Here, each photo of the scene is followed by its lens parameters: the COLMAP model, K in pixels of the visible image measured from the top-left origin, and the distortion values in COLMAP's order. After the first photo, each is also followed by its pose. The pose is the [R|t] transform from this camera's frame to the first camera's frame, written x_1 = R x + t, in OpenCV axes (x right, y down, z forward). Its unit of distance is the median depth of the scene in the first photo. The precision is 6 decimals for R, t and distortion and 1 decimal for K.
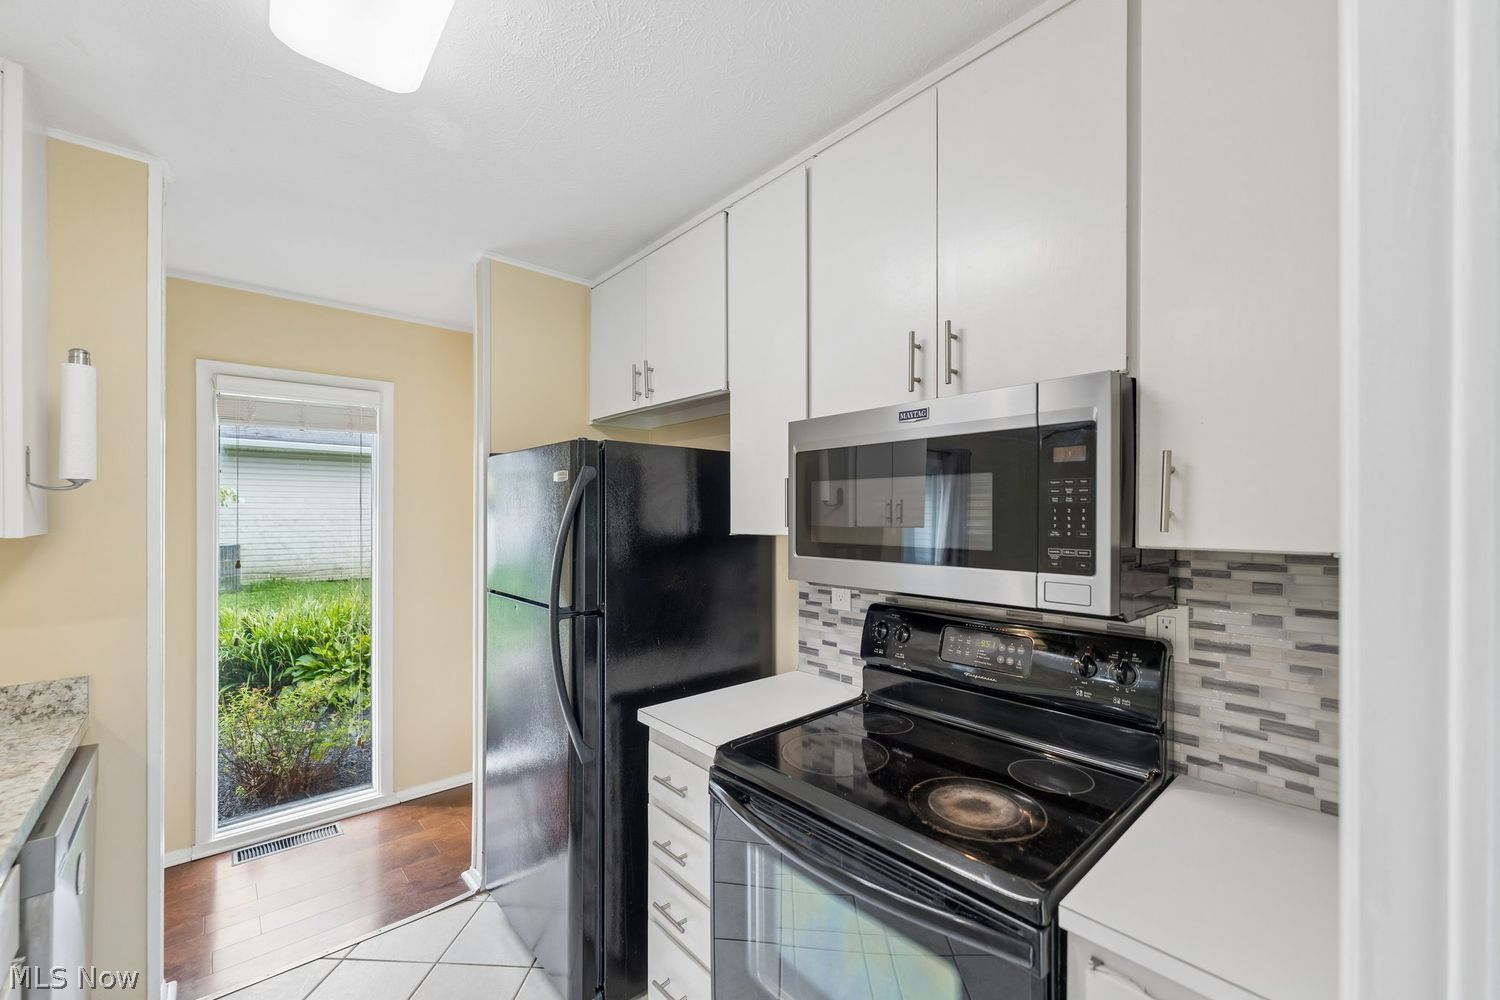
lens RADIAL K [[603.1, 0, 749.2], [0, 603.1, 510.7], [0, 0, 1]] dist [-0.001341, -0.000345]
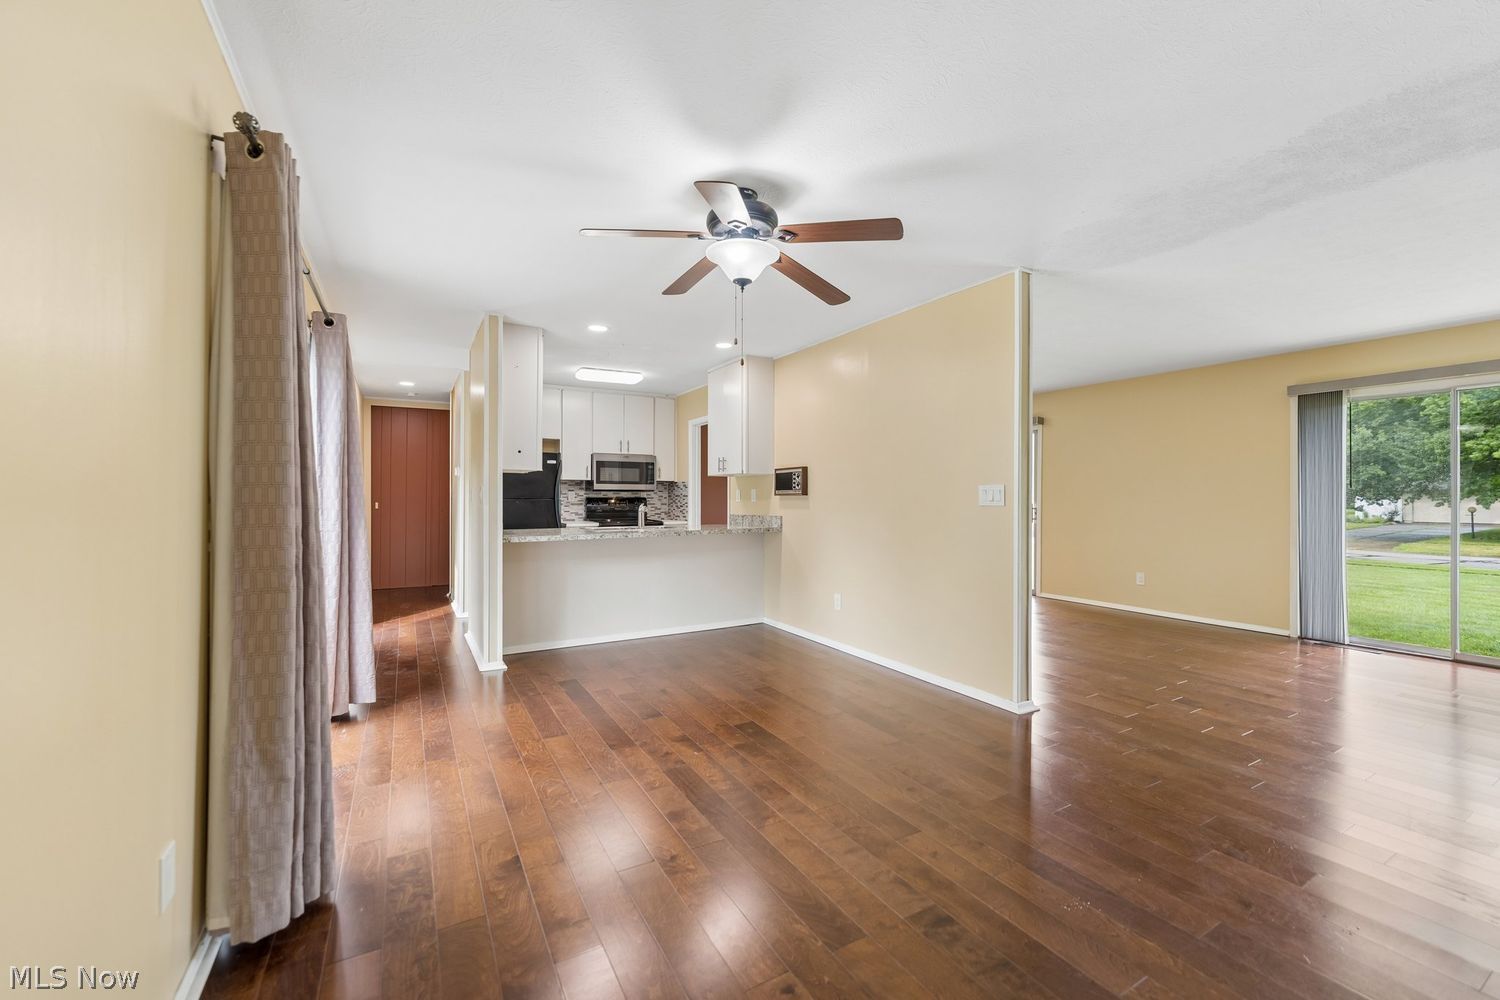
lens RADIAL K [[602.5, 0, 750.0], [0, 602.5, 500.0], [0, 0, 1]] dist [0.000095, -0.000409]
pose [[0.211674, -0.005968, 0.977322, -4.174025], [-0.007502, 0.999942, 0.007731, 0.156118], [-0.977312, -0.008968, 0.211616, -1.098183]]
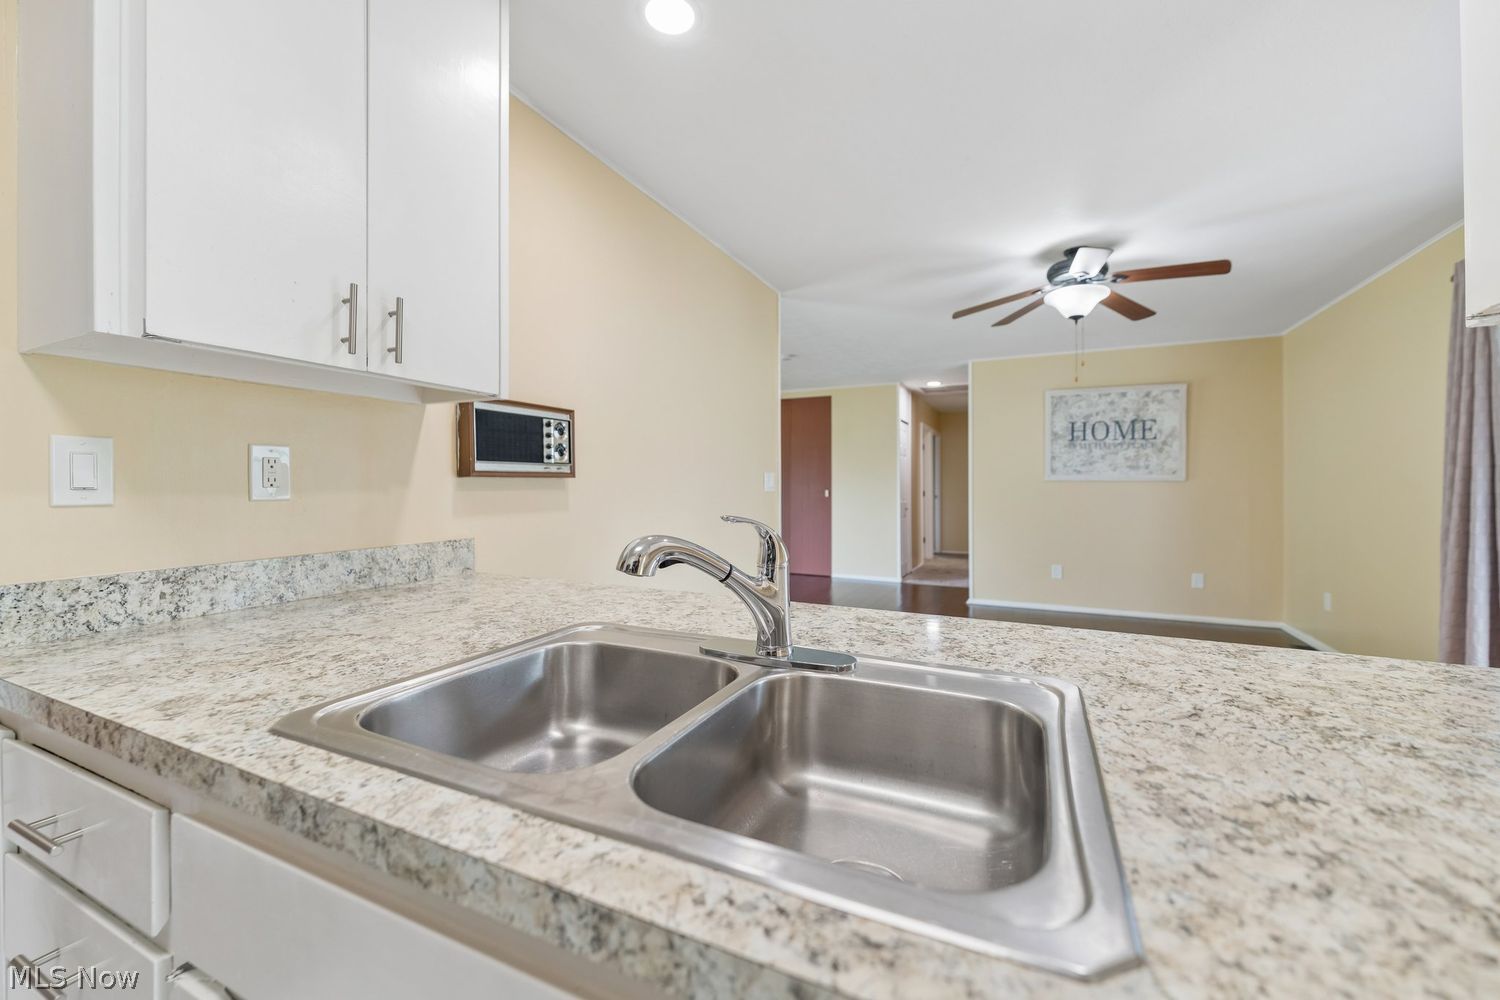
lens RADIAL K [[605.6, 0, 747.3], [0, 605.6, 491.6], [0, 0, 1]] dist [-0.001953, -0.000696]
pose [[-0.923586, 0.001950, -0.383386, -0.644221], [0.001563, 0.999998, 0.001321, 0.186035], [0.383388, 0.000621, -0.923587, 0.817079]]
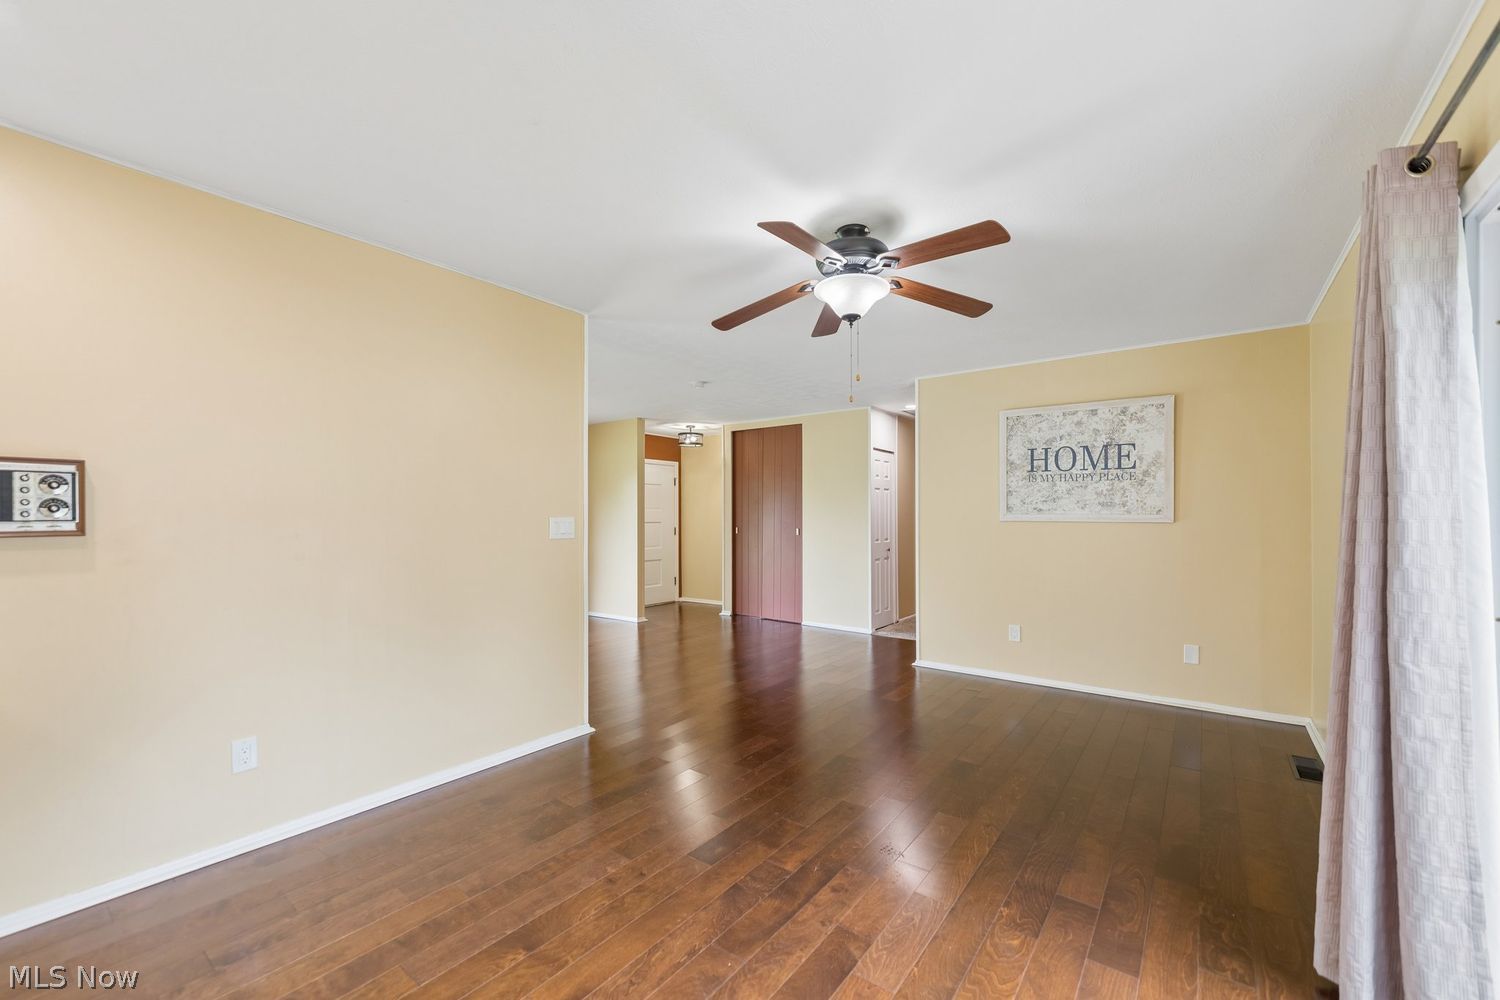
lens RADIAL K [[608.1, 0, 746.9], [0, 608.1, 517.2], [0, 0, 1]] dist [0.002054, 0.000378]
pose [[-0.983241, -0.000378, -0.182308, -1.970664], [0.000529, 0.999988, -0.004927, 0.121902], [0.182307, -0.004941, -0.983229, 0.854105]]
